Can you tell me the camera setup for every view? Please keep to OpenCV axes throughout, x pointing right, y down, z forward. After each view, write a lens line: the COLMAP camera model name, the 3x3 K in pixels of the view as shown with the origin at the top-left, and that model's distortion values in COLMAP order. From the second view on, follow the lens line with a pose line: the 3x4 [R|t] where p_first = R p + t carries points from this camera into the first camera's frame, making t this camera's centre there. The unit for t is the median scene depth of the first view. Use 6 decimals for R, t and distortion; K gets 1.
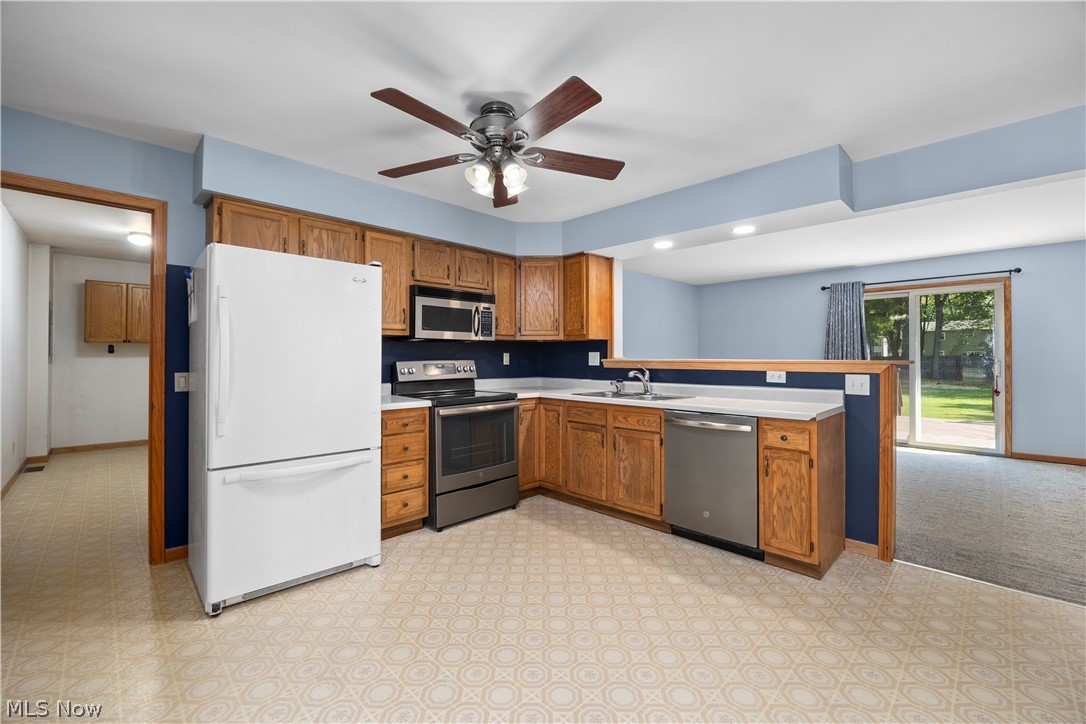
lens RADIAL K [[447.2, 0, 542.7], [0, 447.2, 357.2], [0, 0, 1]] dist [-0.011488, -0.000053]
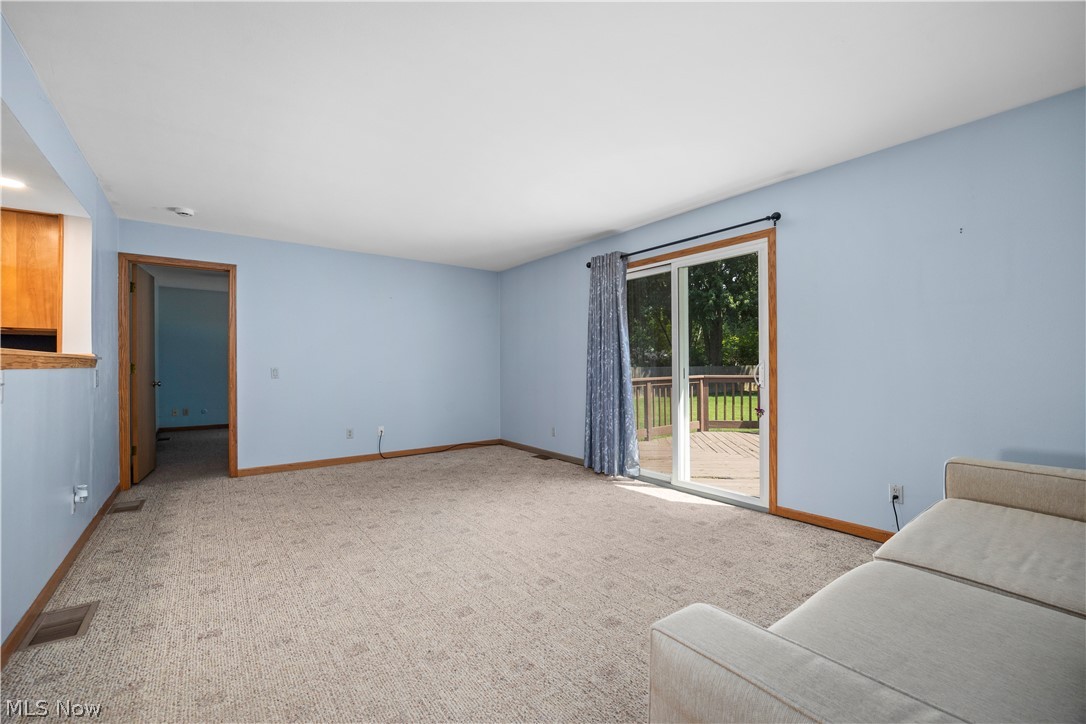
lens RADIAL K [[450.9, 0, 543.4], [0, 450.9, 366.6], [0, 0, 1]] dist [-0.018289, -0.000023]
pose [[0.992129, 0.000231, -0.125217, 1.261140], [-0.000472, 0.999998, -0.001900, 0.026266], [0.125217, 0.001945, 0.992127, 0.503429]]
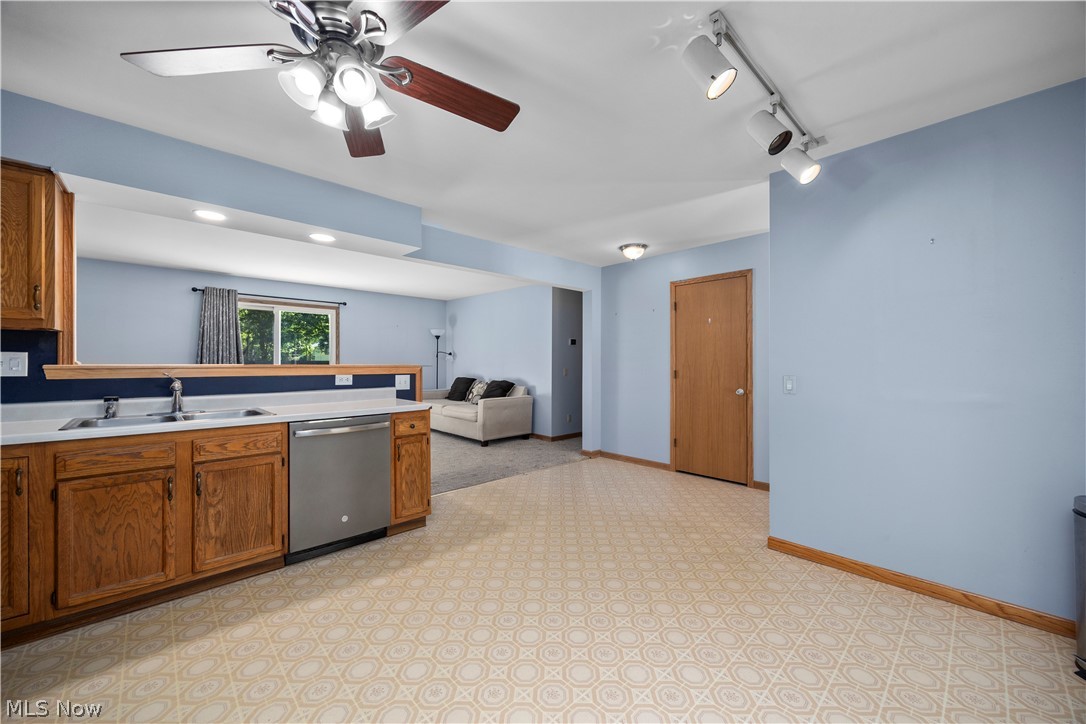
lens RADIAL K [[414.2, 0, 542.5], [0, 414.2, 365.8], [0, 0, 1]] dist [0.000559, -0.000066]
pose [[0.029171, -0.008191, 0.999541, -0.459846], [-0.002702, 0.999962, 0.008273, -0.000710], [-0.999571, -0.002942, 0.029147, 0.441907]]
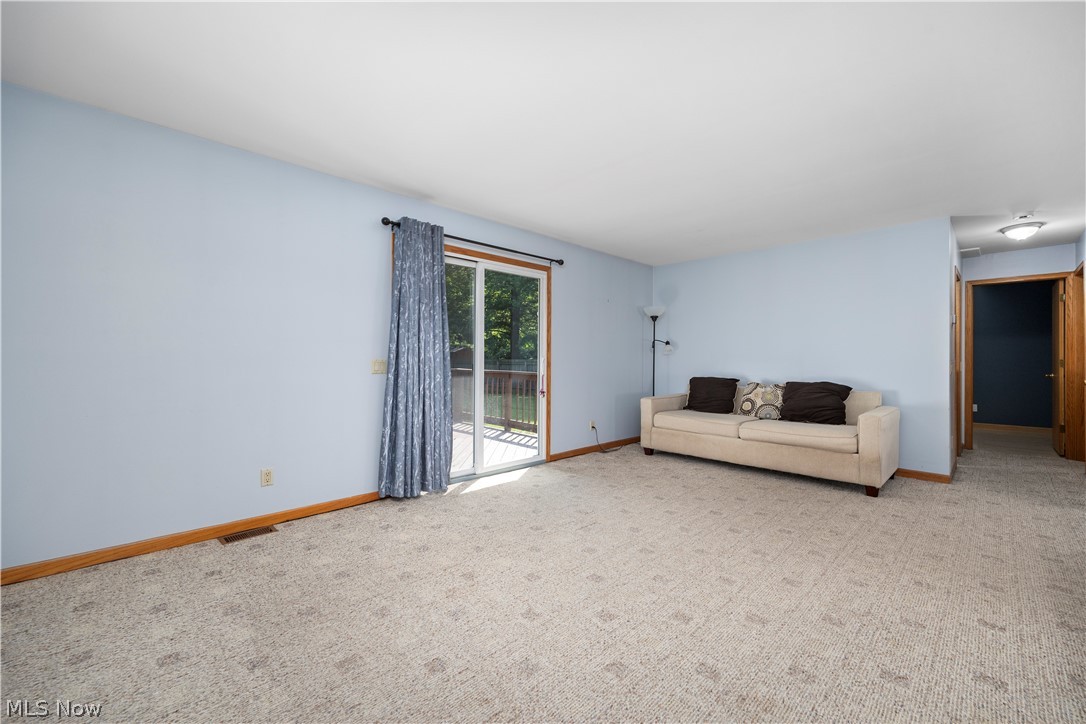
lens RADIAL K [[437.3, 0, 541.1], [0, 437.3, 361.5], [0, 0, 1]] dist [0.000741, 0.000005]
pose [[0.002785, -0.000279, 0.999996, 0.212907], [0.000786, 1.000000, 0.000277, 0.025046], [-0.999996, 0.000785, 0.002785, 1.579661]]
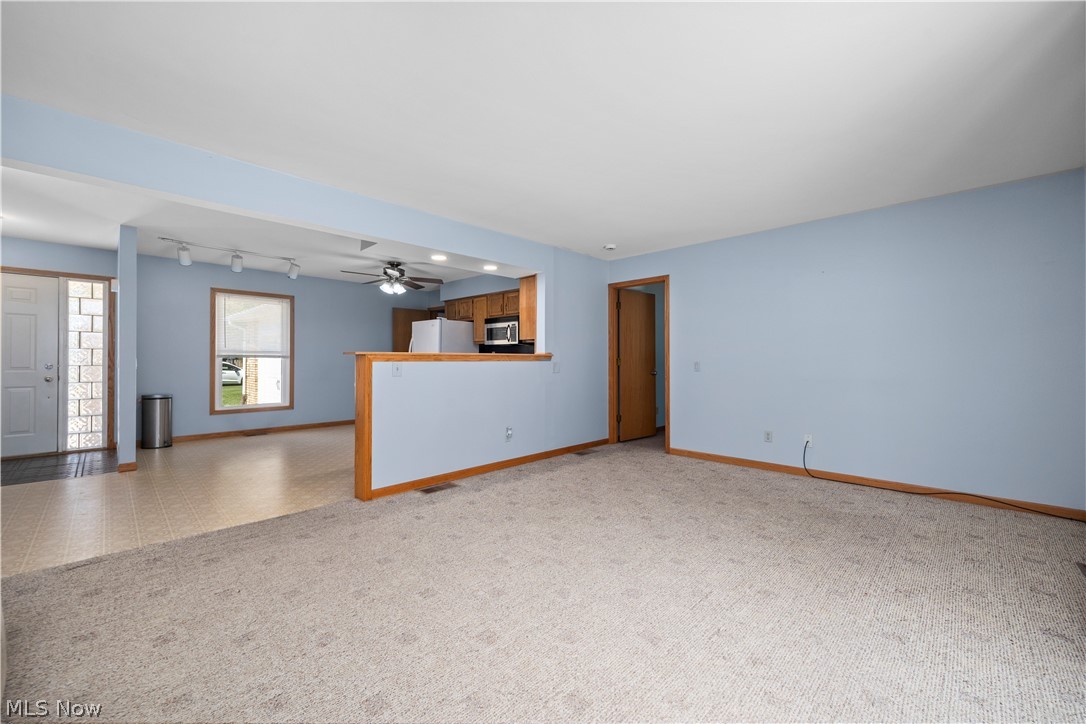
lens RADIAL K [[426.0, 0, 543.0], [0, 426.0, 362.0], [0, 0, 1]] dist [0.000370, -0.000130]
pose [[0.020499, 0.006722, -0.999767, 1.694274], [-0.004117, 0.999969, 0.006639, 0.021093], [0.999781, 0.003980, 0.020526, 1.252703]]
